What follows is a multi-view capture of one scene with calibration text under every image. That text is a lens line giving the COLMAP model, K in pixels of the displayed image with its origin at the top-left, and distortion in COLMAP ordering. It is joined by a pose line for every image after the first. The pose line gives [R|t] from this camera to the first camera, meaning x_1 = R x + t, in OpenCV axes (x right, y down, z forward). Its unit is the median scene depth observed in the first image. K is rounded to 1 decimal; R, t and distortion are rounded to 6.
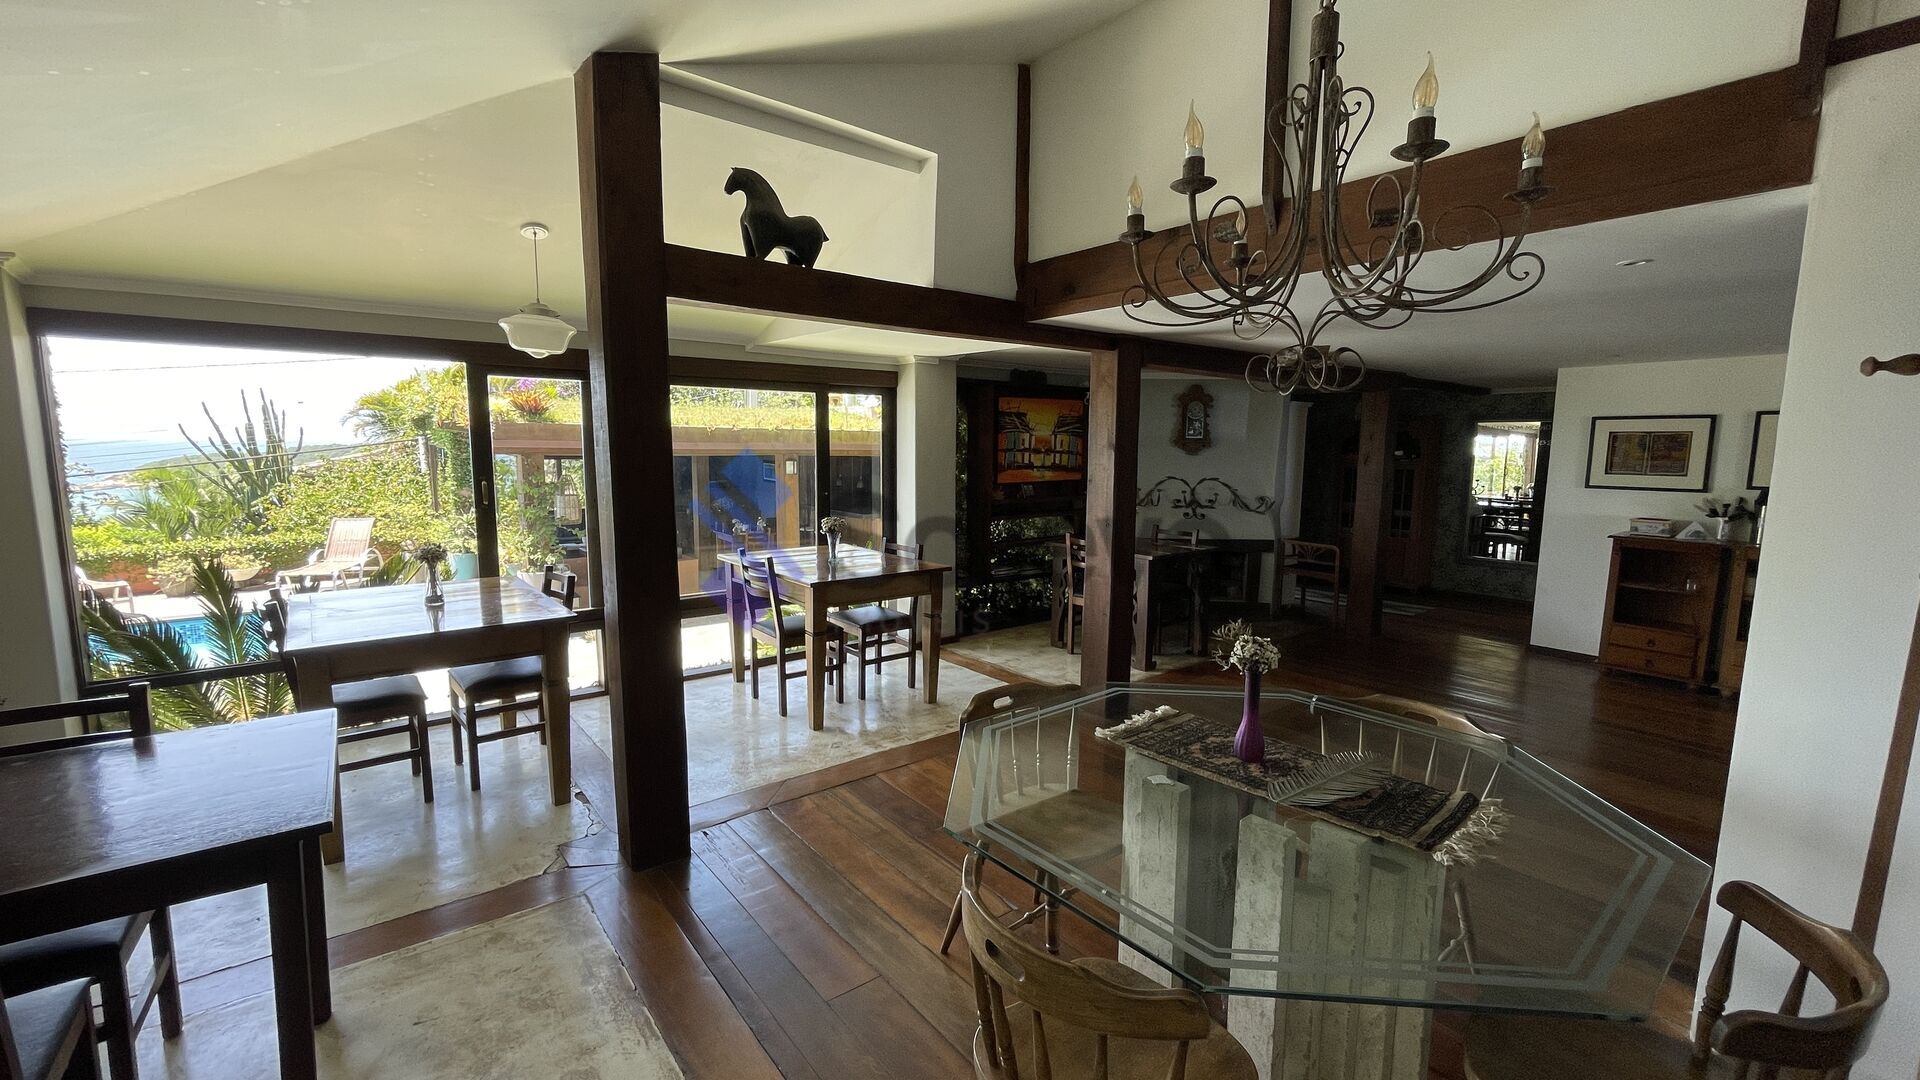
lens RADIAL K [[778.7, 0, 960.0], [0, 778.7, 540.0], [0, 0, 1]] dist [-0.001075, -0.000063]
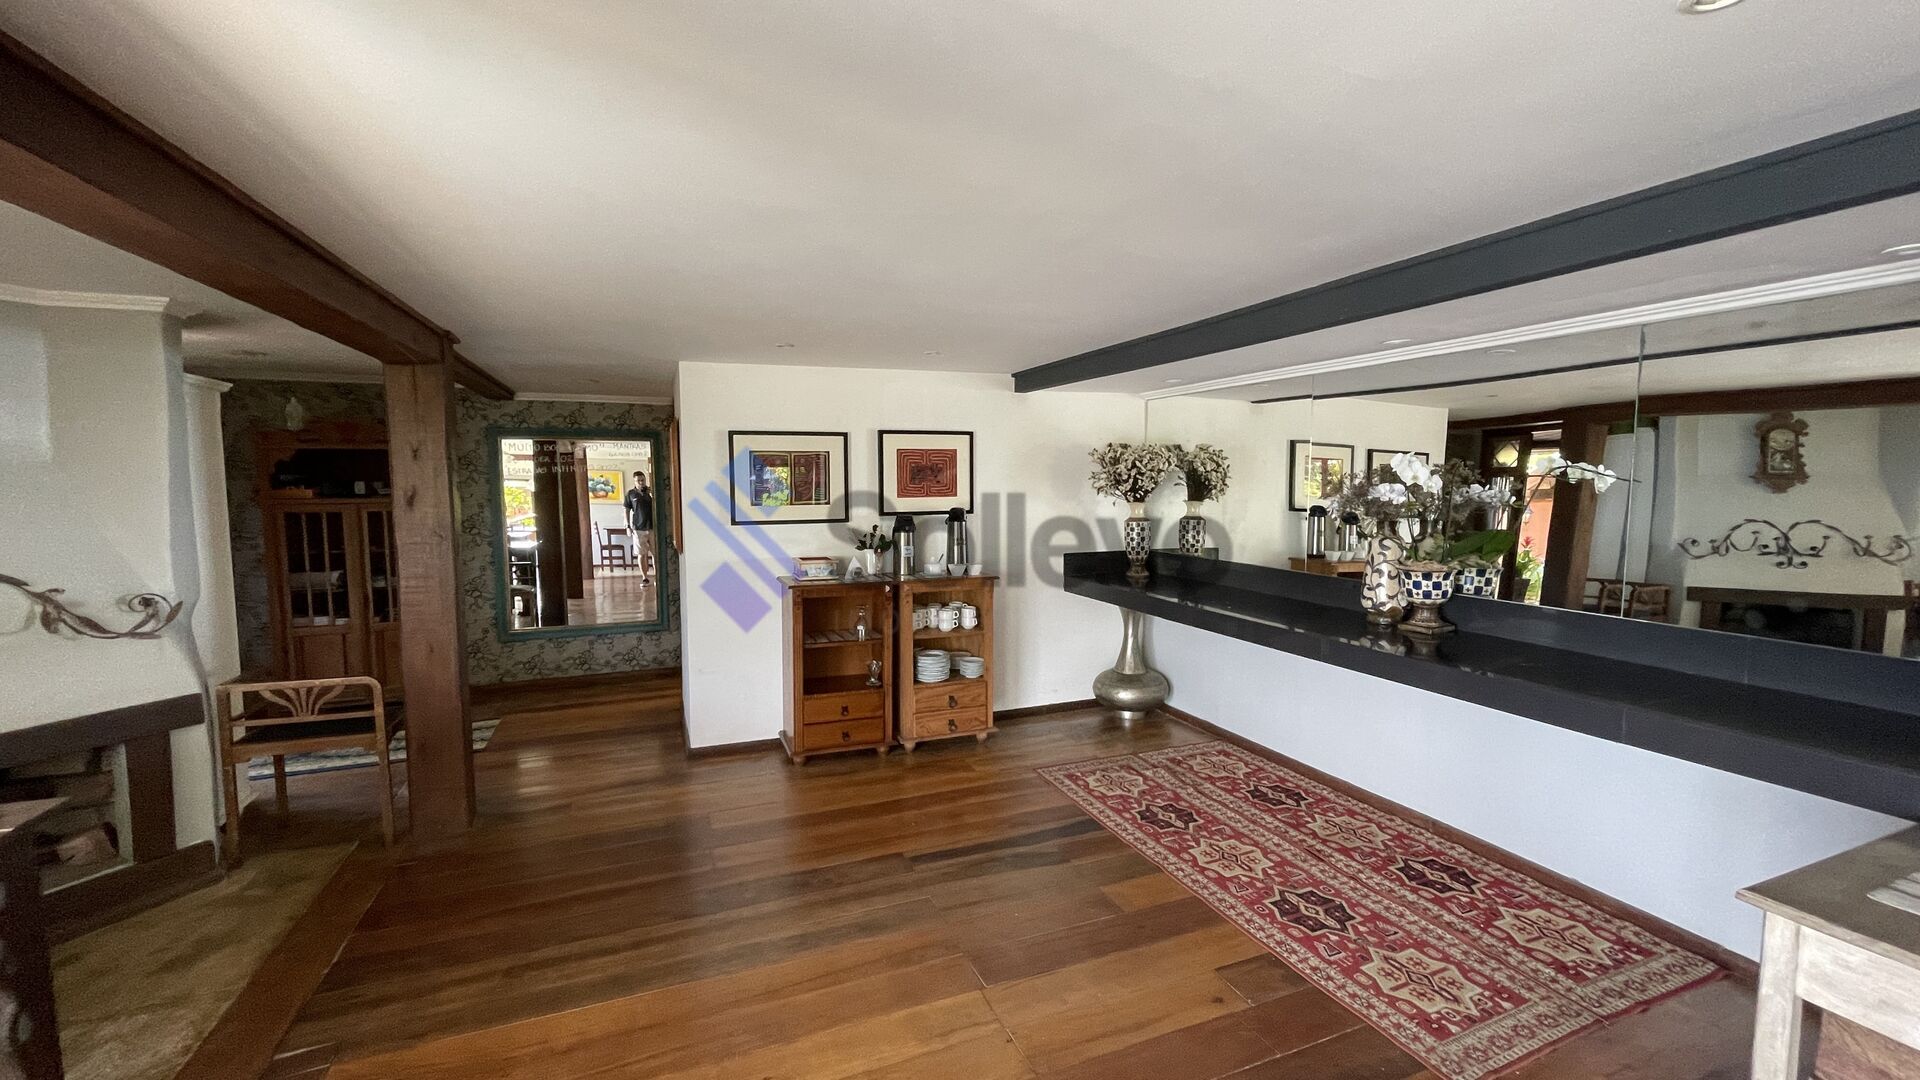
lens RADIAL K [[778.7, 0, 960.0], [0, 778.7, 540.0], [0, 0, 1]] dist [-0.001075, -0.000063]
pose [[0.289610, -0.086289, 0.953247, 0.130099], [0.124340, 0.990880, 0.051920, -0.054722], [-0.949034, 0.103490, 0.297699, 0.485898]]
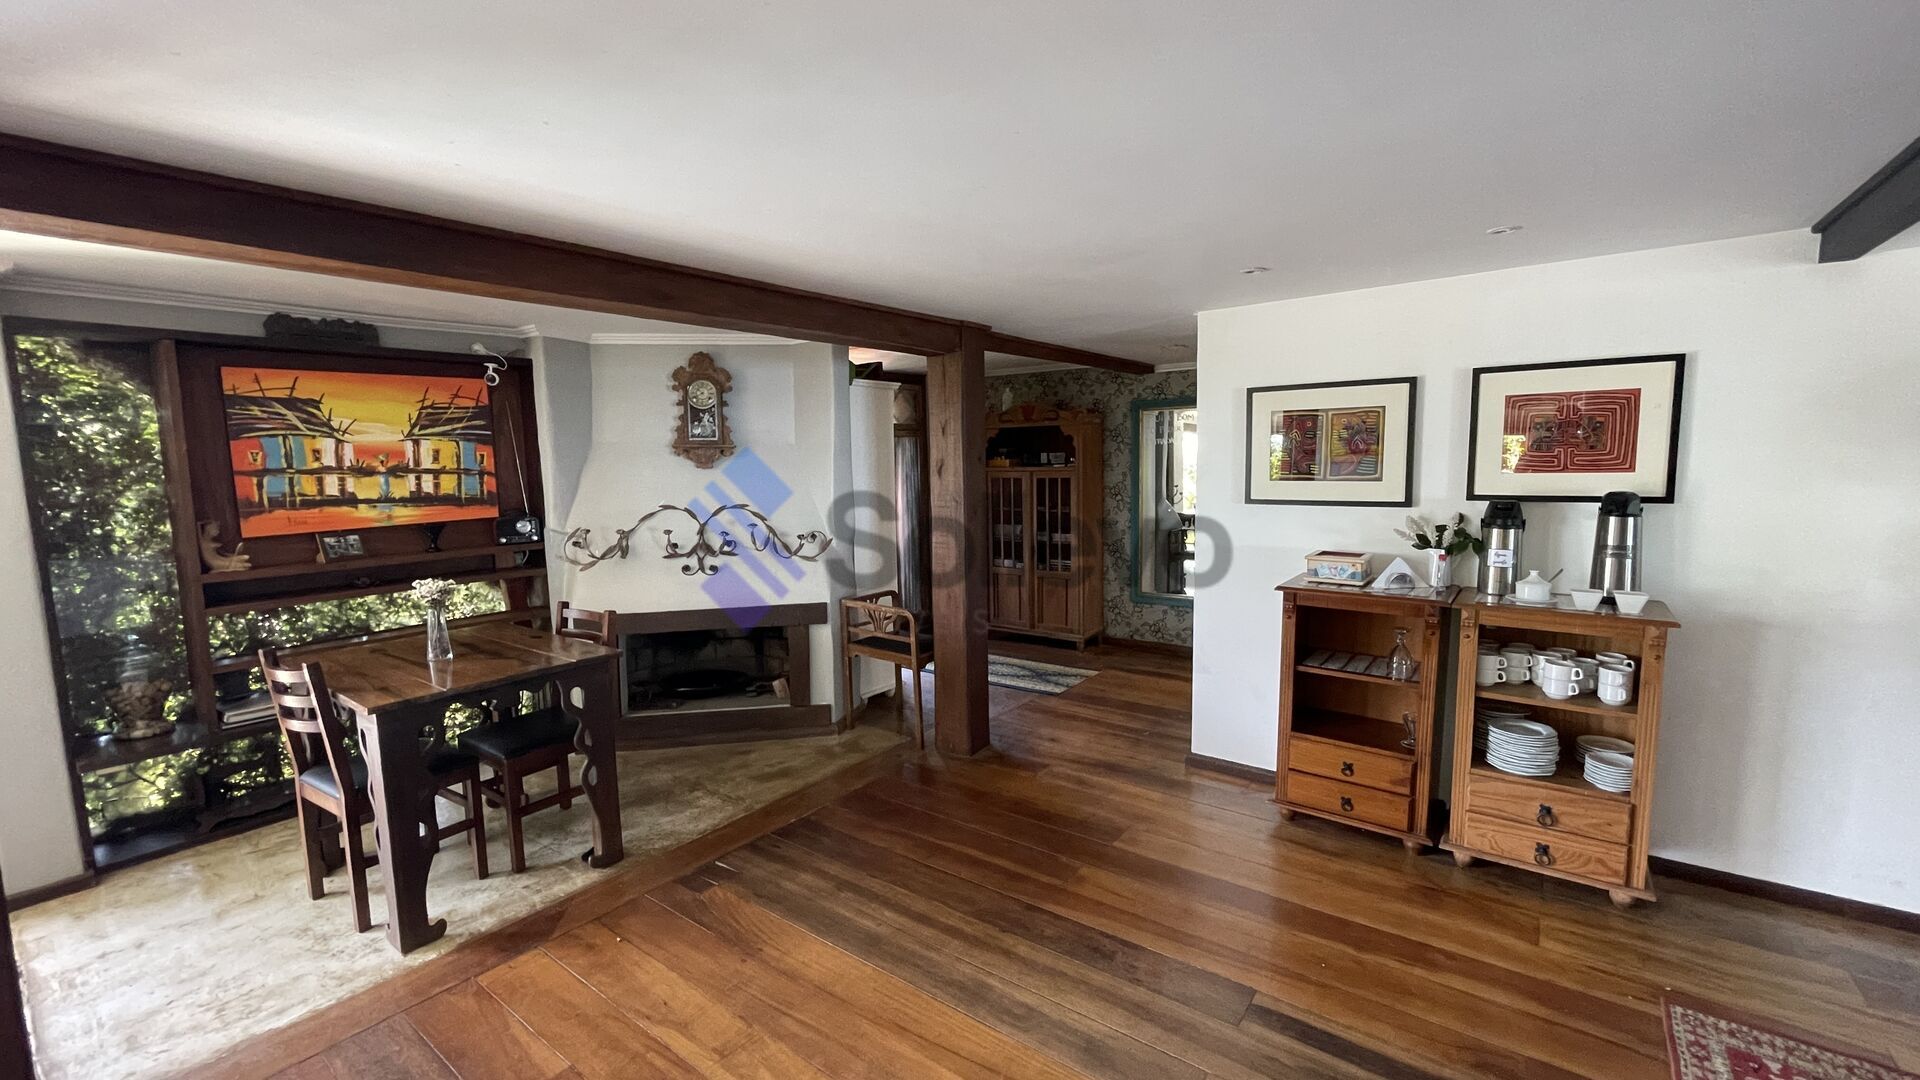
lens RADIAL K [[778.7, 0, 960.0], [0, 778.7, 540.0], [0, 0, 1]] dist [-0.001075, -0.000063]
pose [[0.968717, -0.054504, 0.242108, 0.369245], [0.058227, 0.998269, -0.008243, -0.039318], [-0.241239, 0.022082, 0.970214, 0.389129]]
